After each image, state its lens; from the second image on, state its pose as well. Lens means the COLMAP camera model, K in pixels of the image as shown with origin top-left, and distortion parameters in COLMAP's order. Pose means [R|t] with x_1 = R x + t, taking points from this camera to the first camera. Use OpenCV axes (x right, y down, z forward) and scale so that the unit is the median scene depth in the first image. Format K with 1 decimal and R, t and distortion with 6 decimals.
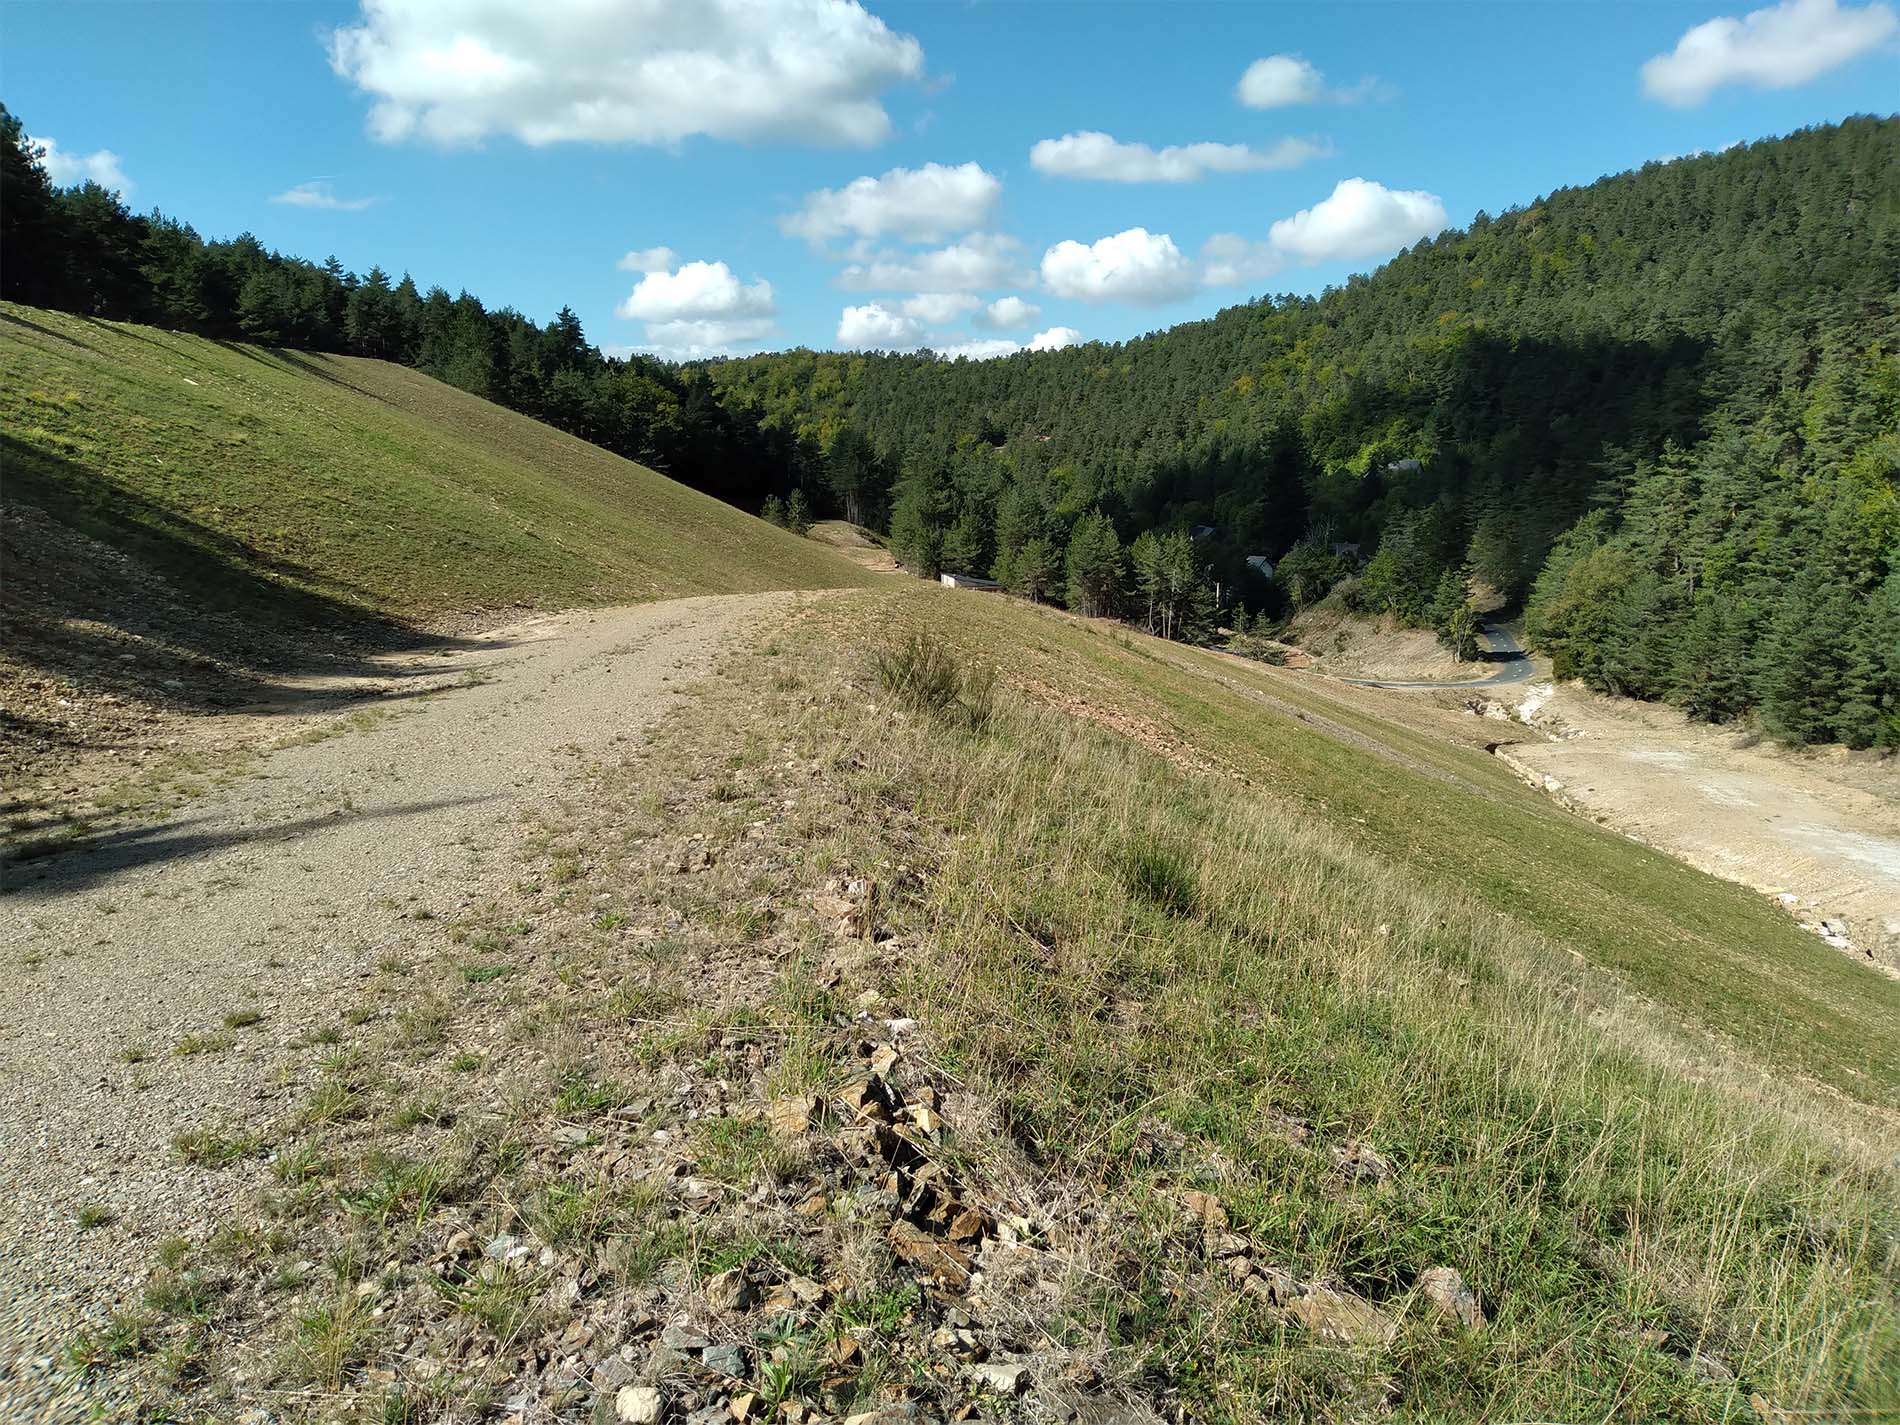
lens RADIAL K [[1410.8, 0, 948.6], [0, 1410.8, 707.4], [0, 0, 1]] dist [0.096666, -0.169121]
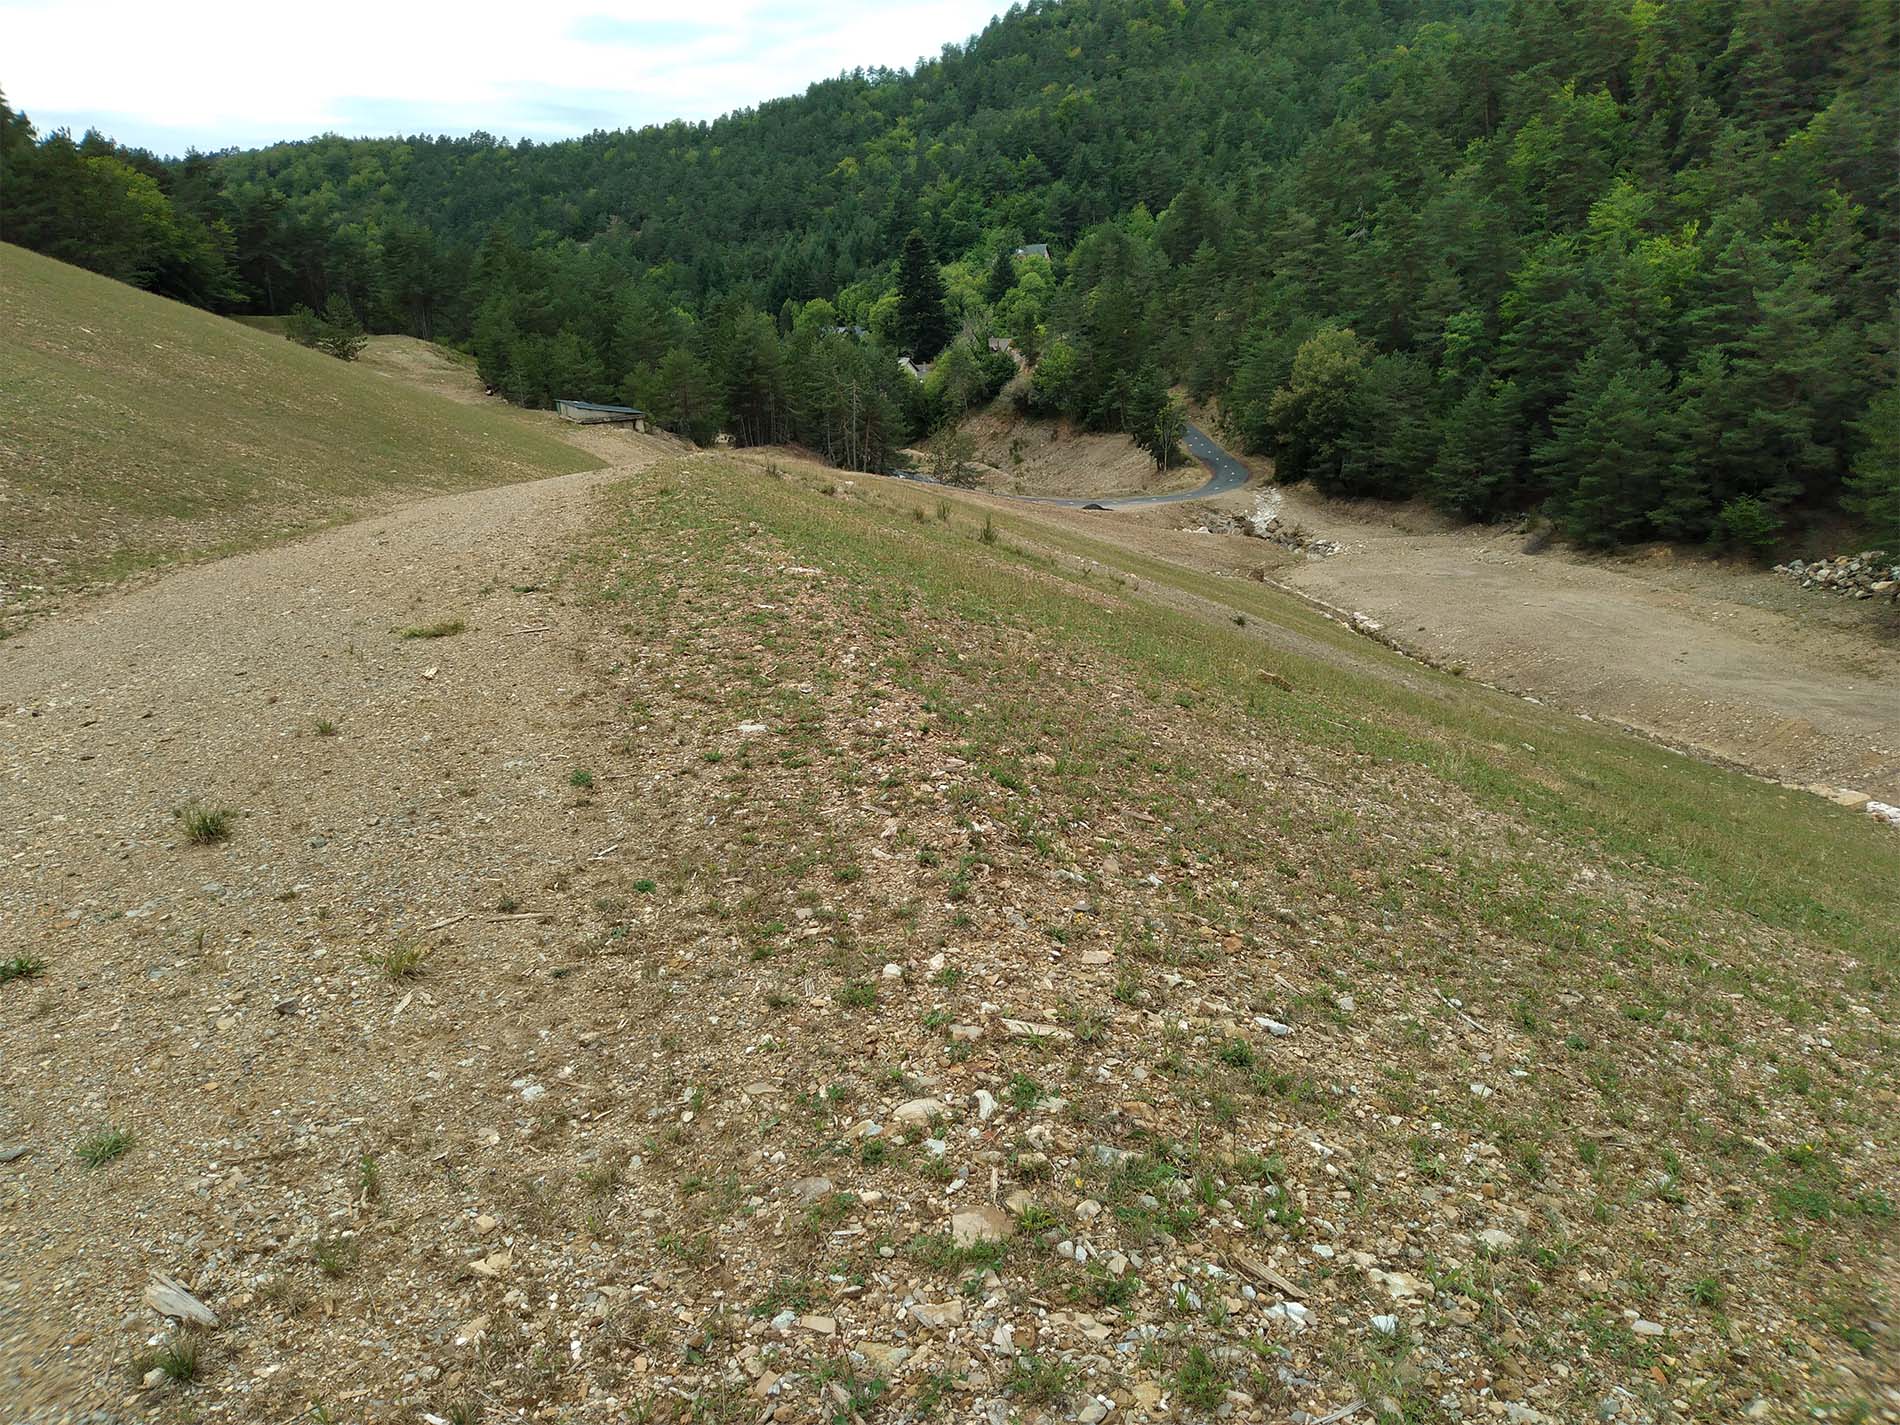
lens RADIAL K [[1410.8, 0, 948.6], [0, 1410.8, 707.4], [0, 0, 1]] dist [0.096666, -0.169121]
pose [[0.960669, -0.115153, 0.252695, -0.009221], [0.080958, 0.986578, 0.141806, -0.015441], [-0.265633, -0.115771, 0.957098, 0.126012]]
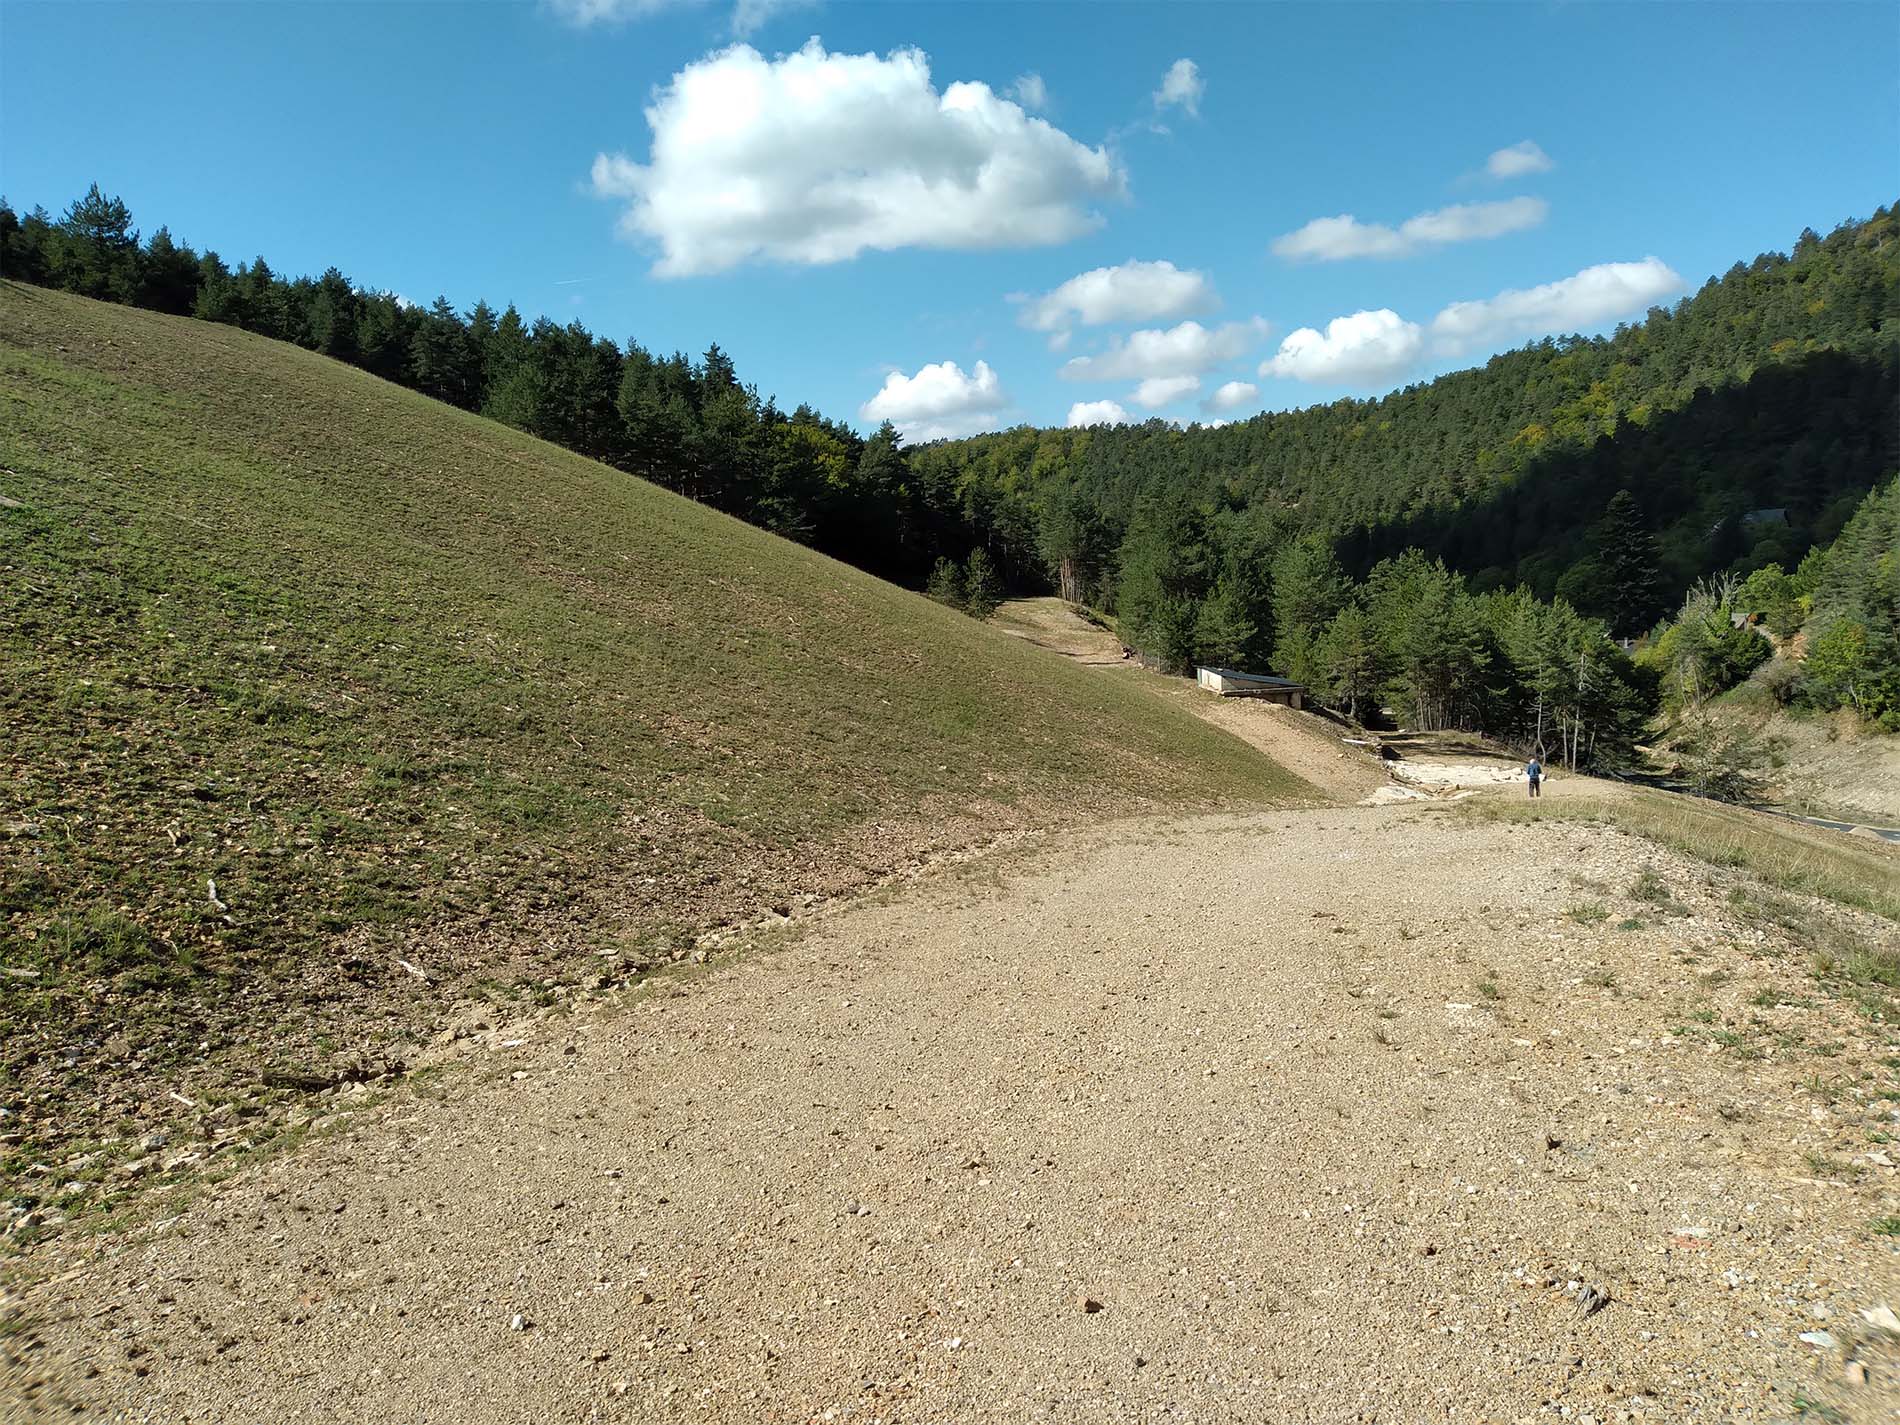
lens RADIAL K [[1410.8, 0, 948.6], [0, 1410.8, 707.4], [0, 0, 1]] dist [0.096666, -0.169121]
pose [[0.986922, -0.012471, -0.160717, -0.008649], [0.002849, 0.998196, -0.059965, -0.025053], [0.161175, 0.058723, 0.985177, 0.228344]]
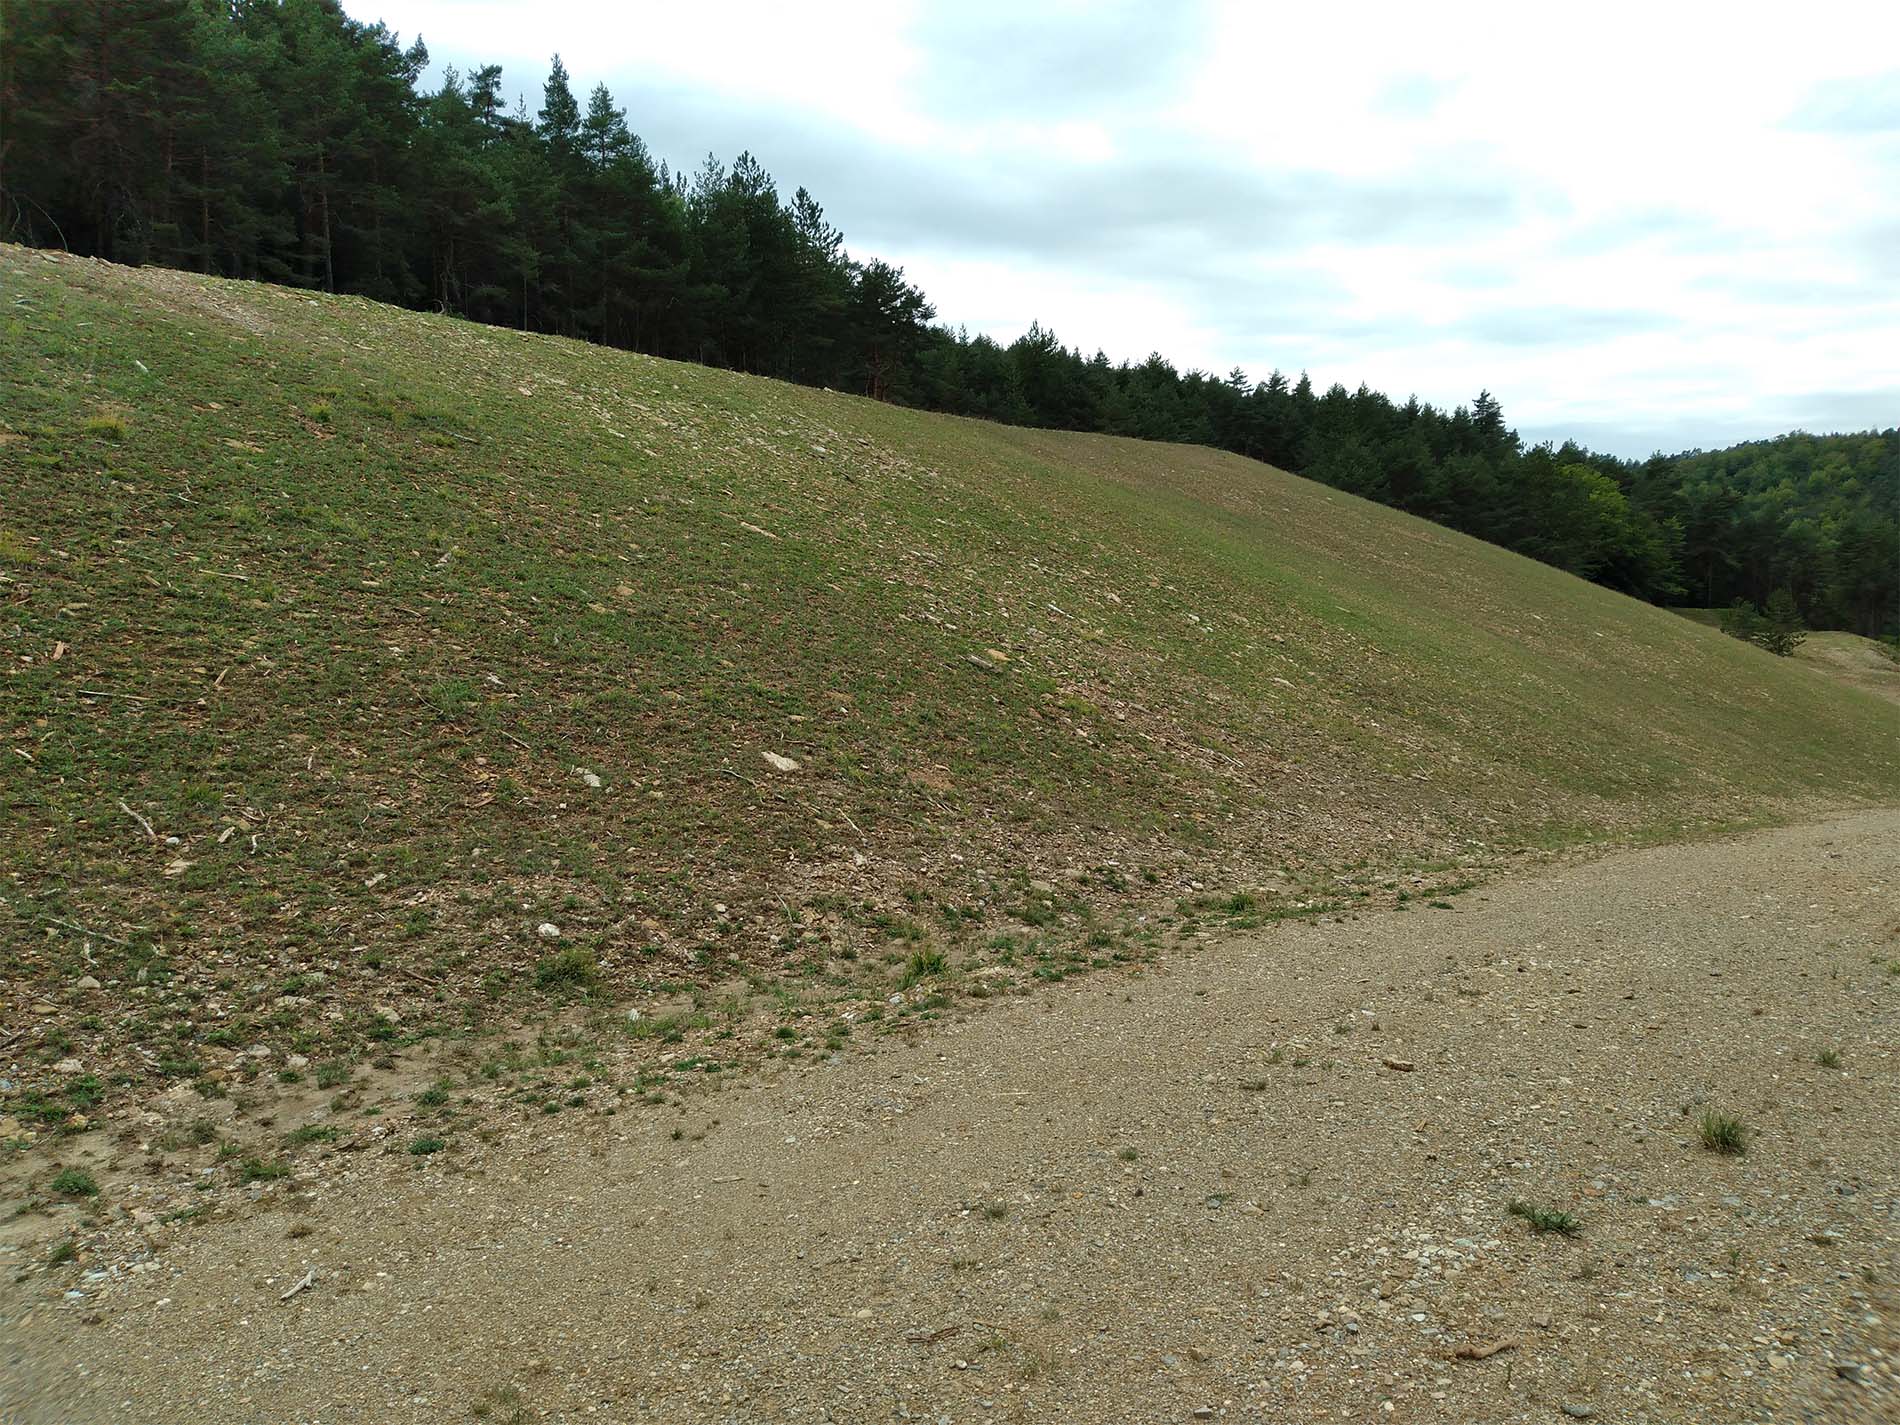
lens RADIAL K [[1410.8, 0, 948.6], [0, 1410.8, 707.4], [0, 0, 1]] dist [0.096666, -0.169121]
pose [[0.805307, 0.024631, -0.592346, -0.011303], [-0.072993, 0.995654, -0.057833, -0.015727], [0.588347, 0.089810, 0.803605, 0.125186]]
